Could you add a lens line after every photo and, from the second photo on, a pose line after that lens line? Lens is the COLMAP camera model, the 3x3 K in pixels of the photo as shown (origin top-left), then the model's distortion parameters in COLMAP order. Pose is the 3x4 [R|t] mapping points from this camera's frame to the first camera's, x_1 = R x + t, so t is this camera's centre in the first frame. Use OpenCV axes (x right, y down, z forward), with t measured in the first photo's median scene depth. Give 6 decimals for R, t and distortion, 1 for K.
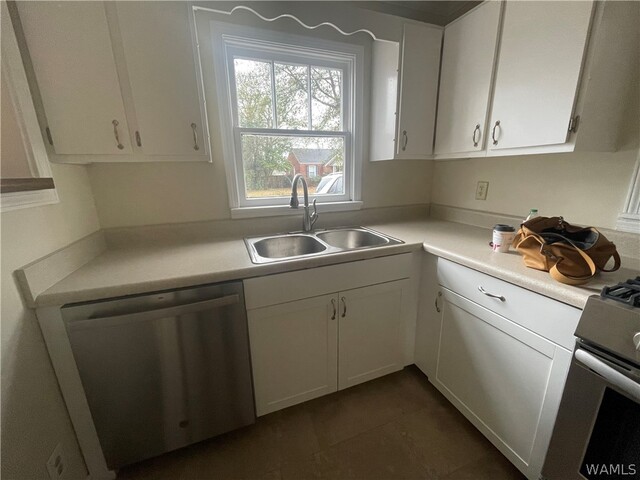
lens RADIAL K [[257.5, 0, 320.6], [0, 257.5, 238.2], [0, 0, 1]] dist [-0.001060, 0.000378]
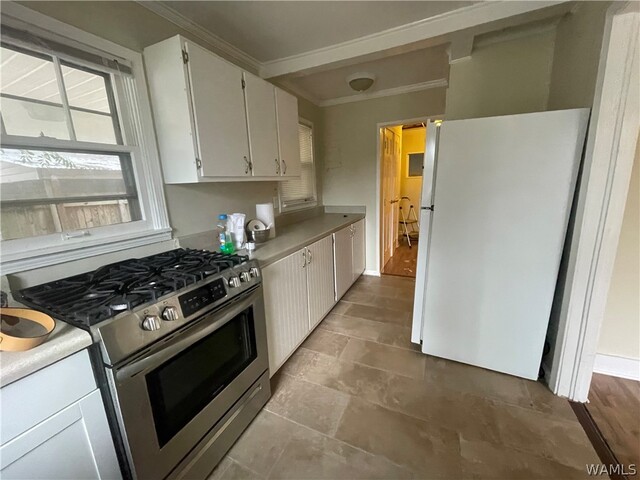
lens RADIAL K [[257.5, 0, 320.6], [0, 257.5, 238.2], [0, 0, 1]] dist [-0.001060, 0.000378]
pose [[-0.699182, -0.096903, 0.708346, -0.210630], [0.232175, 0.906298, 0.353155, -0.180948], [-0.676194, 0.411380, -0.611169, 0.591988]]
